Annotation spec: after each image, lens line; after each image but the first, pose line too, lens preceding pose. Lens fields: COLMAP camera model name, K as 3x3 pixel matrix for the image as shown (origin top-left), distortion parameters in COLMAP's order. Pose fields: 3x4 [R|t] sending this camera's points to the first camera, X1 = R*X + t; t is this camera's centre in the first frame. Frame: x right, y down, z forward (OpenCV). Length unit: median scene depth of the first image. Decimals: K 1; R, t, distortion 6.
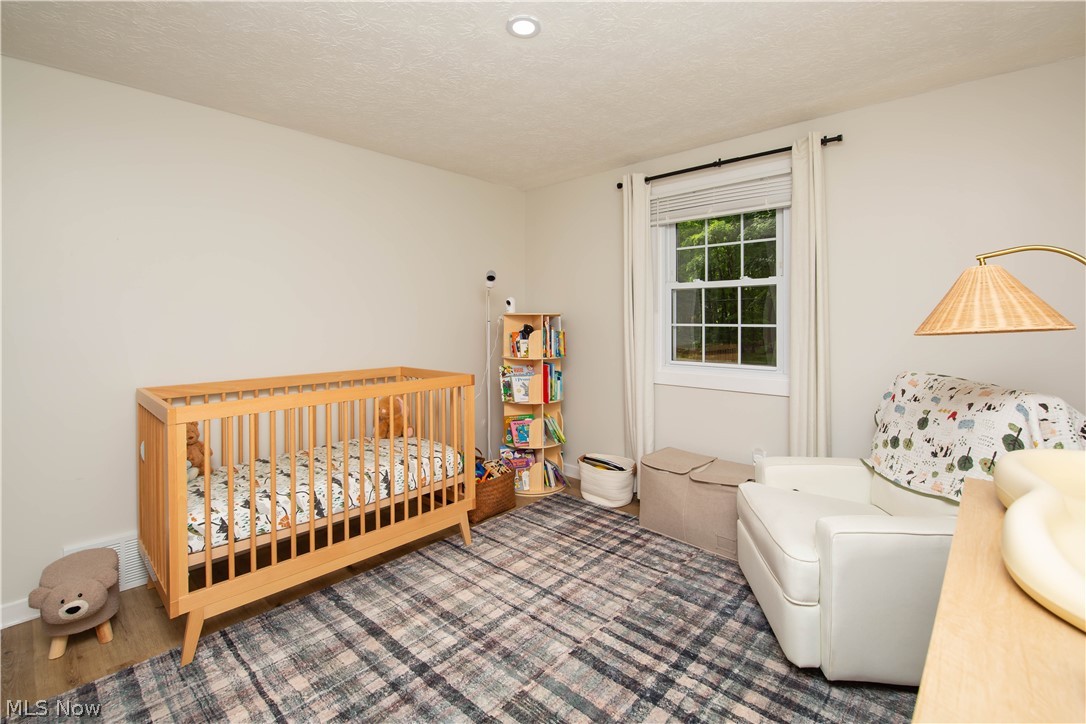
lens RADIAL K [[472.8, 0, 545.0], [0, 472.8, 304.2], [0, 0, 1]] dist [-0.001393, -0.000363]
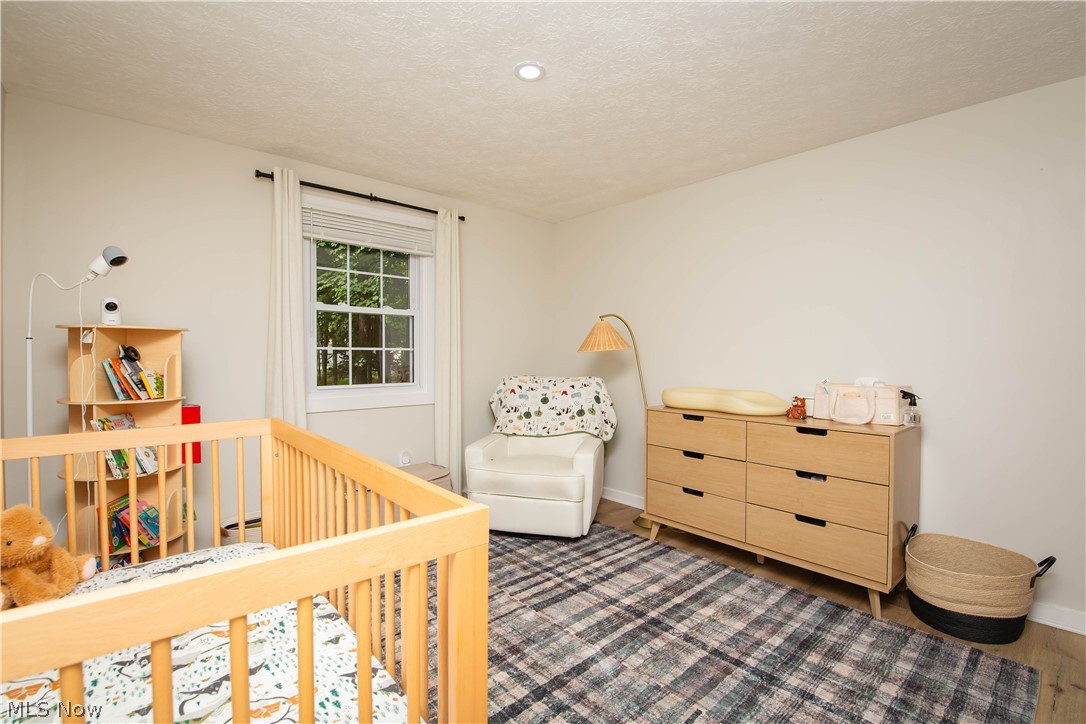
lens RADIAL K [[487.7, 0, 534.0], [0, 487.7, 344.8], [0, 0, 1]] dist [-0.000352, -0.009285]
pose [[0.134471, 0.016808, 0.990775, -1.126576], [-0.038533, 0.999189, -0.011721, 0.056962], [-0.990168, -0.036602, 0.135010, 0.797675]]
